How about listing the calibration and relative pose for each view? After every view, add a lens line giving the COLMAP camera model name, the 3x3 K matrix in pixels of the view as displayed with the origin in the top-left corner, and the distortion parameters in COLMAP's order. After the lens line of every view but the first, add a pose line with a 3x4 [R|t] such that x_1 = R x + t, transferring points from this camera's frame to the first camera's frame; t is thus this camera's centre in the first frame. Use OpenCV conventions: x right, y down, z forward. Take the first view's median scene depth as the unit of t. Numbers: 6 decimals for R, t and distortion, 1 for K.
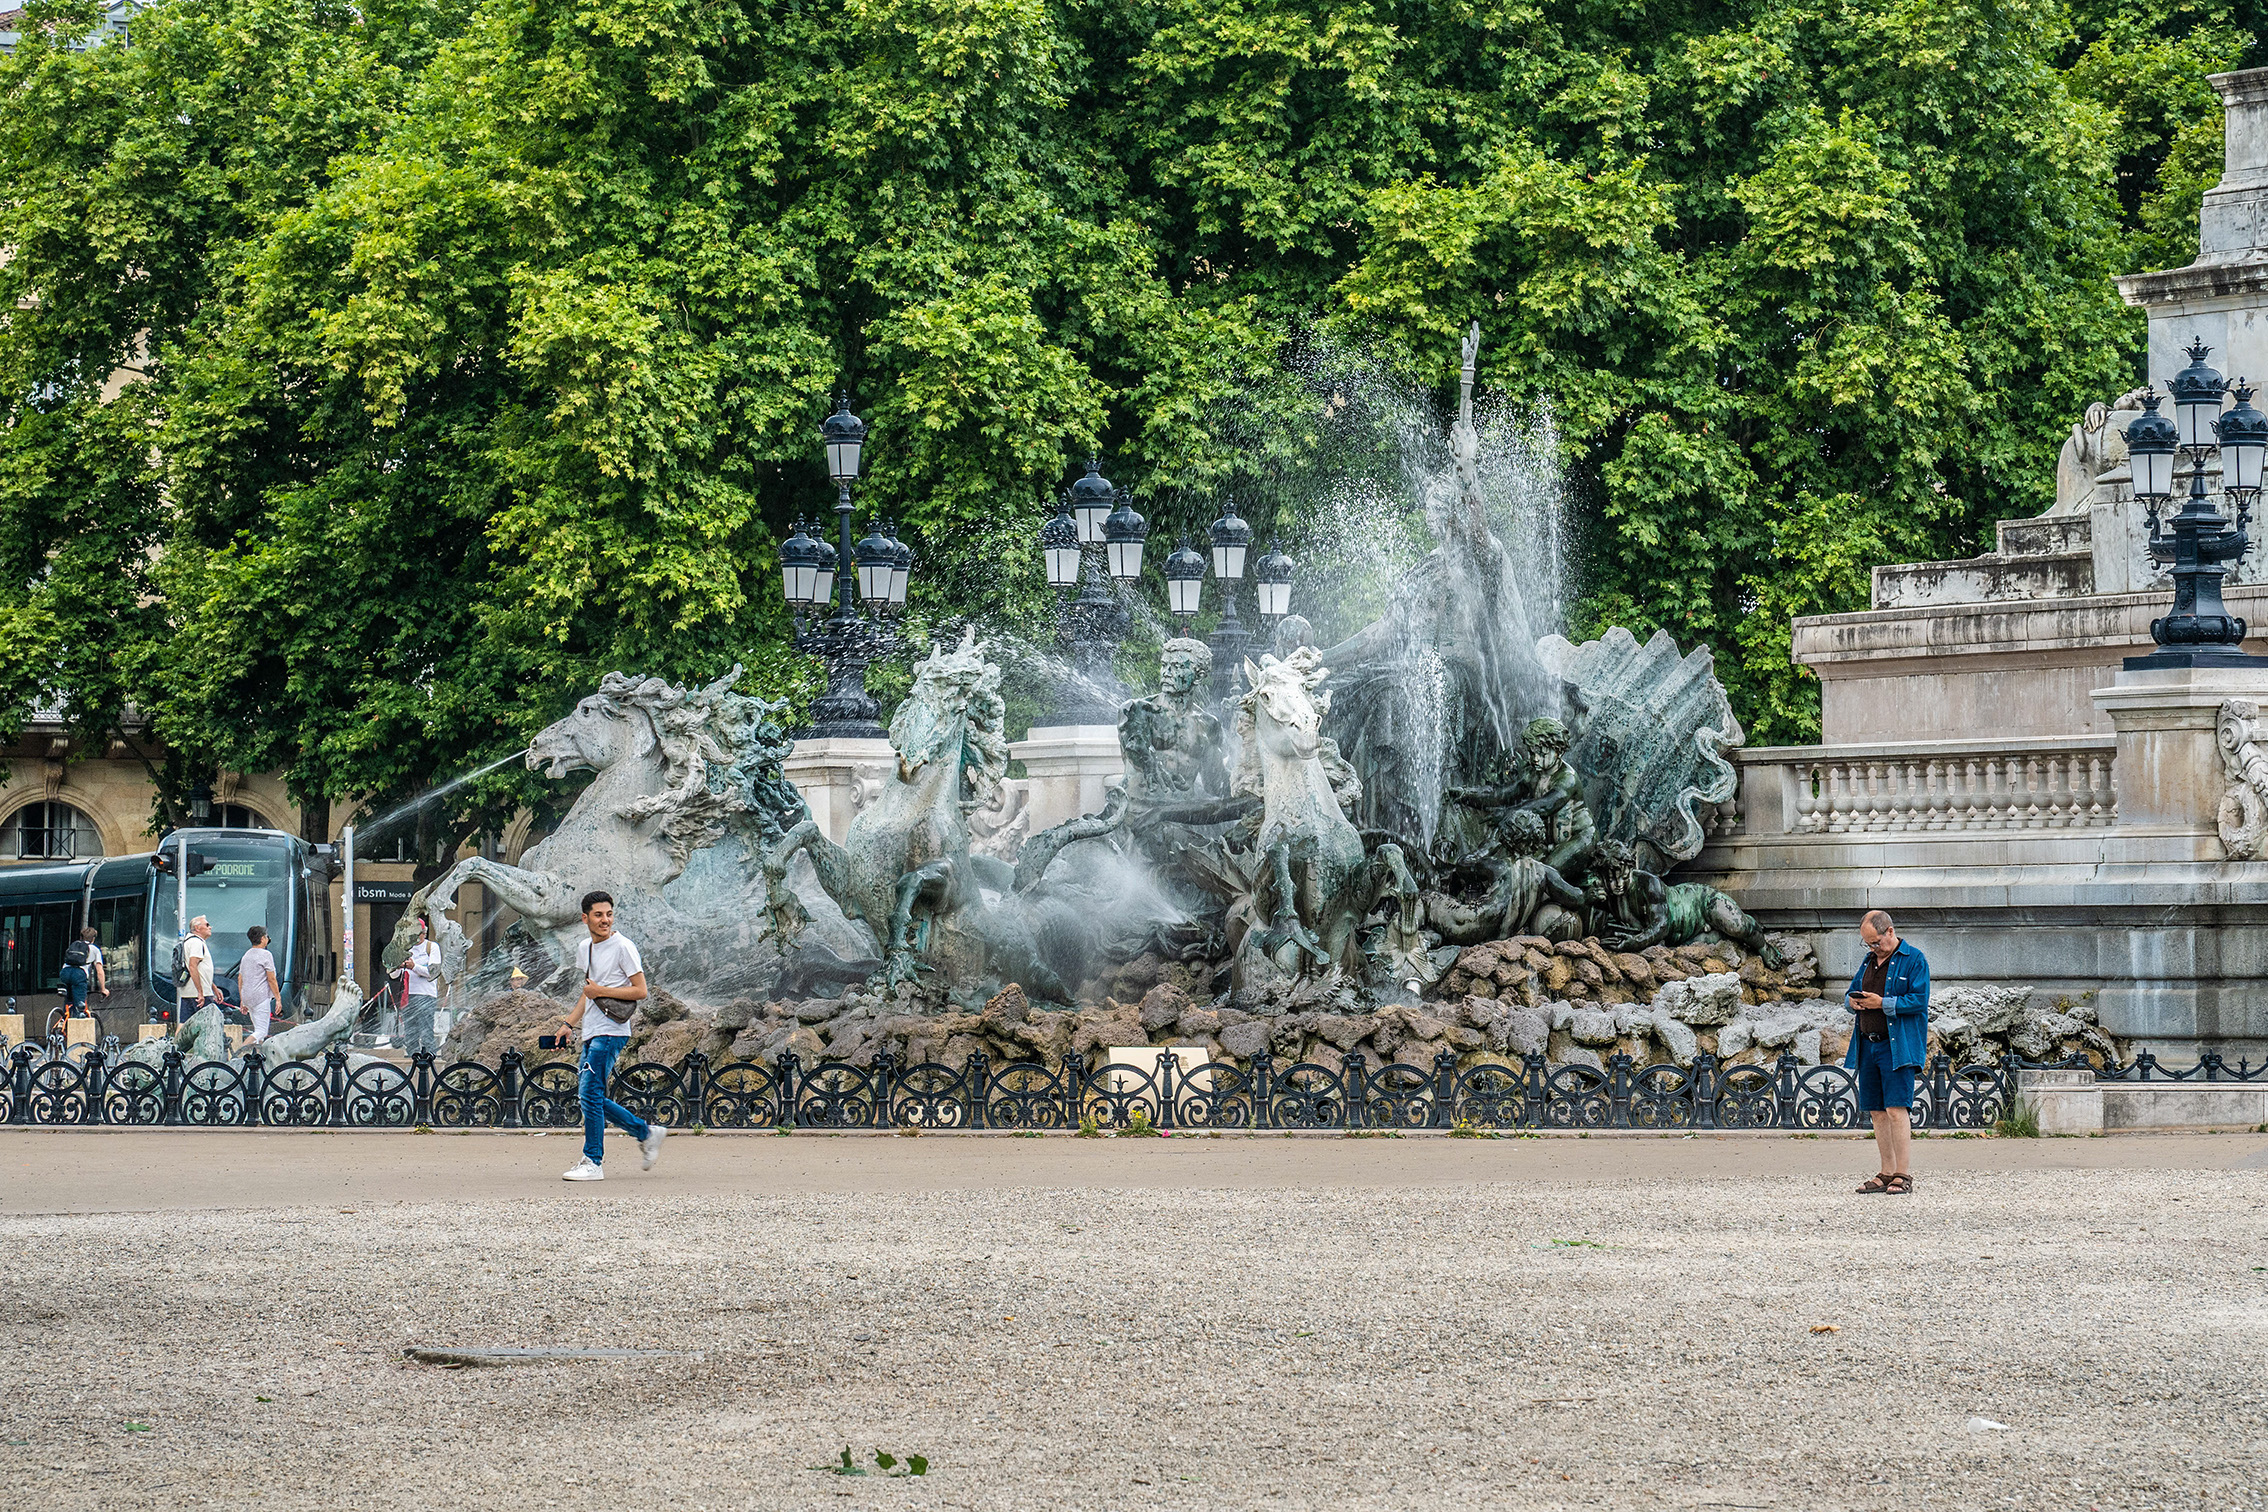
lens RADIAL K [[8048.2, 0, 1134.0], [0, 8048.2, 756.0], [0, 0, 1]] dist [-0.026832, -2.433341]
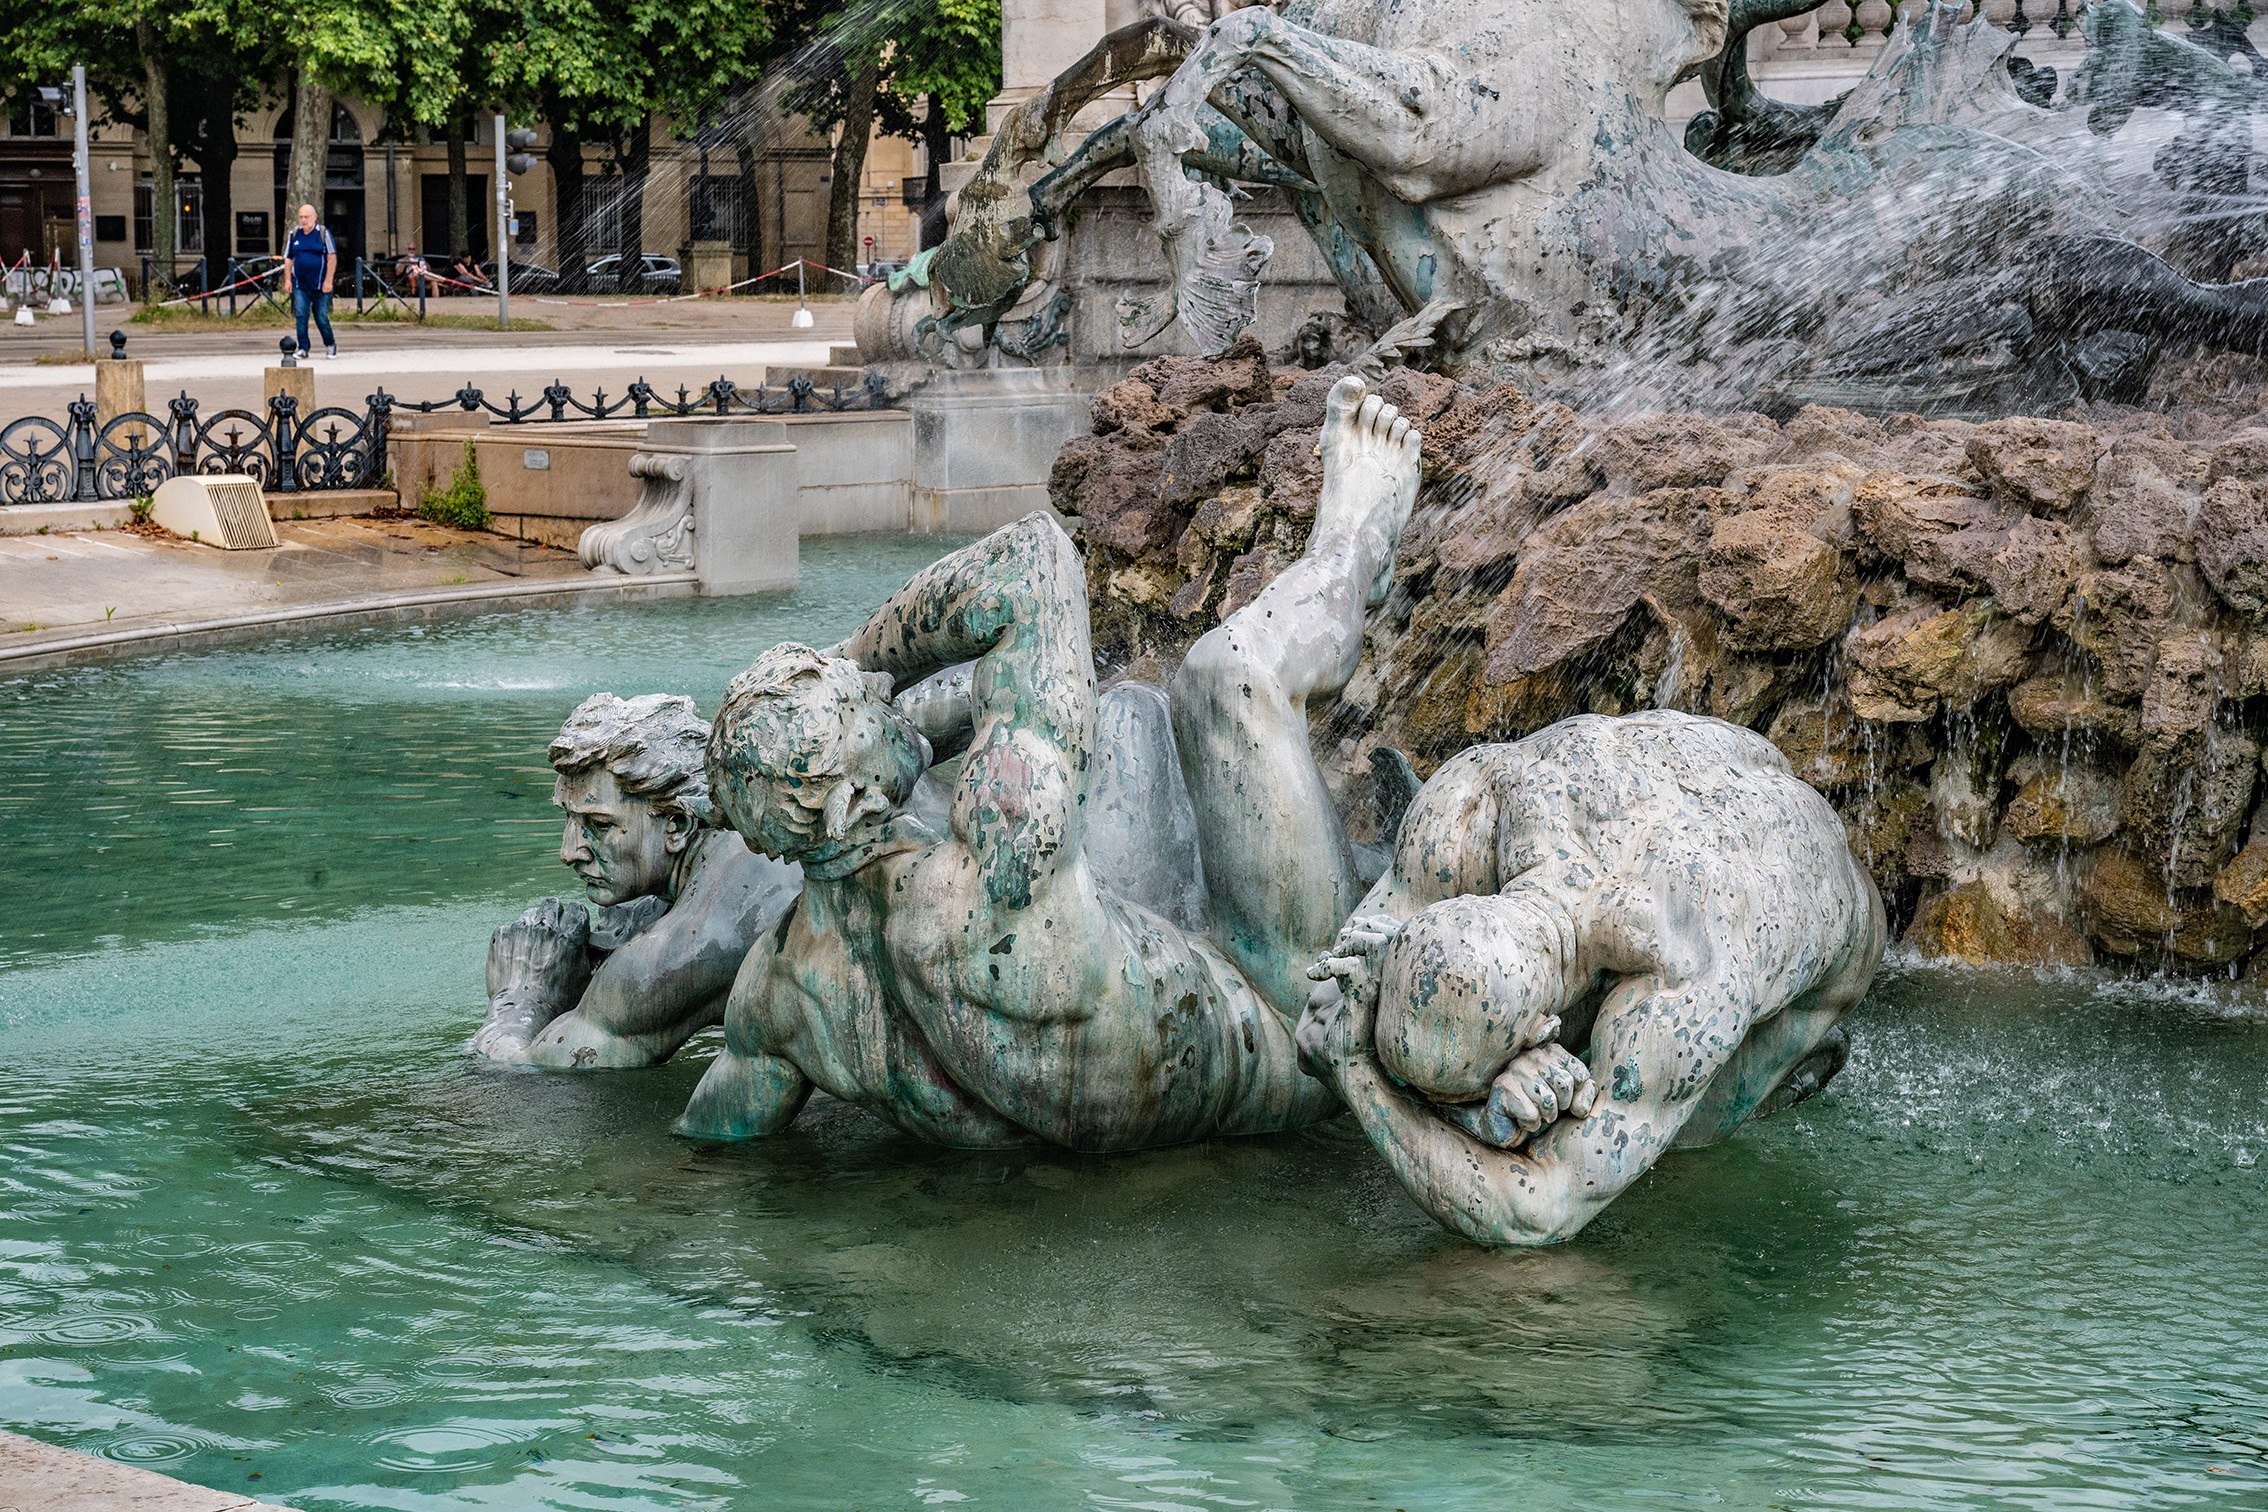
lens RADIAL K [[4027.9, 0, 1134.0], [0, 4027.9, 756.0], [0, 0, 1]] dist [0.030753, 0.014451]
pose [[0.969476, -0.034453, 0.242754, -0.071777], [-0.004738, 0.987260, 0.159042, 0.009223], [-0.245140, -0.155338, 0.956962, 0.442742]]
